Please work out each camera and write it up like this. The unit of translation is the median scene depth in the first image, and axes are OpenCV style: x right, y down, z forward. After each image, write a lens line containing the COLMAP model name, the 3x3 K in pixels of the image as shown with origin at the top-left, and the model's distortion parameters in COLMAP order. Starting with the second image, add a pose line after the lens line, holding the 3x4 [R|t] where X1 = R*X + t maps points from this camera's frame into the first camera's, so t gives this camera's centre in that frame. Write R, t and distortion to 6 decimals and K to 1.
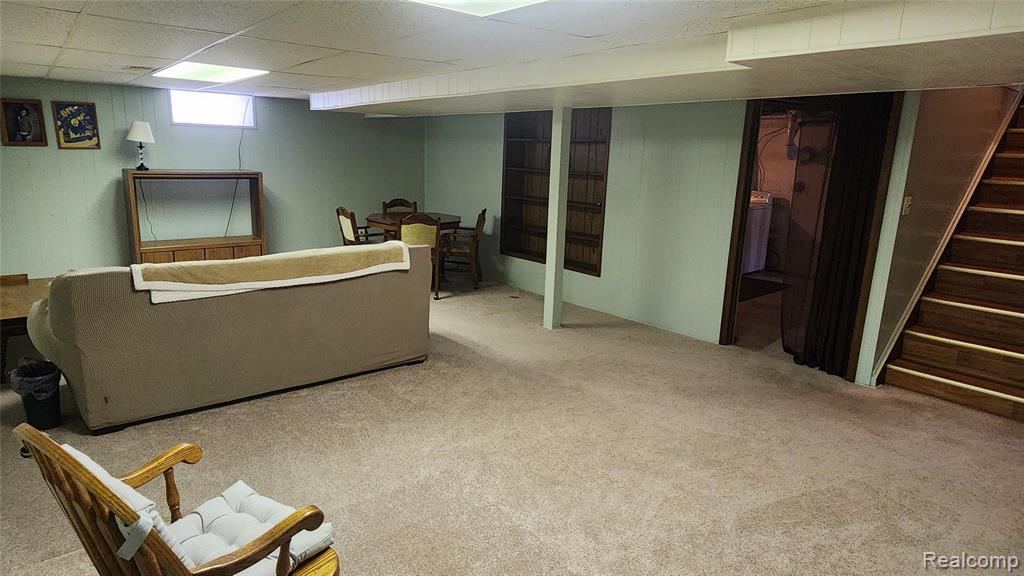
lens RADIAL K [[614.8, 0, 506.7], [0, 614.8, 285.0], [0, 0, 1]] dist [-0.008498, -0.002204]
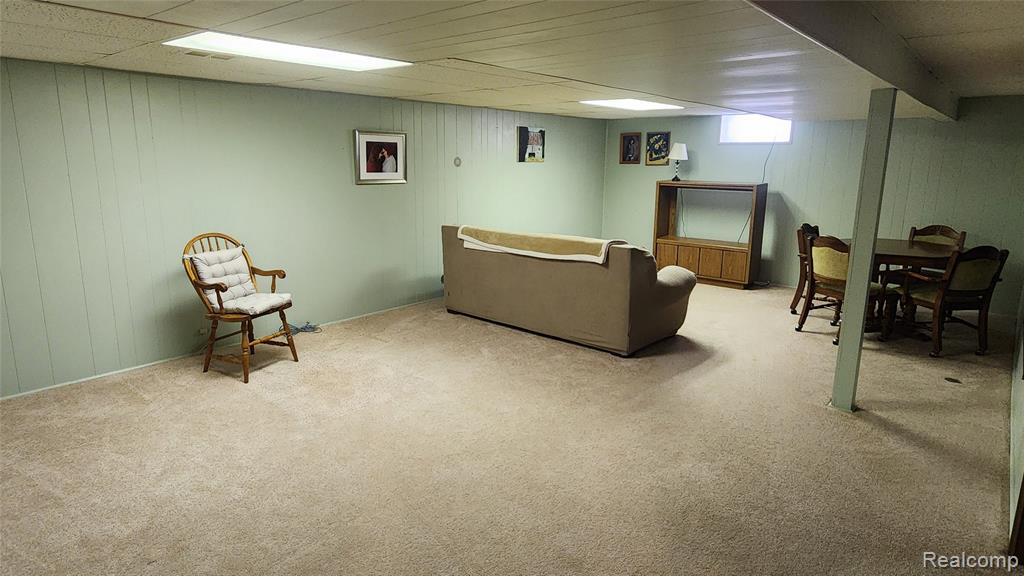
lens RADIAL K [[614.8, 0, 506.2], [0, 614.8, 292.2], [0, 0, 1]] dist [-0.008498, -0.002204]
pose [[0.117596, 0.180913, -0.976443, 0.714383], [-0.212522, 0.965070, 0.153212, -0.085507], [0.970054, 0.189499, 0.151936, 0.516684]]
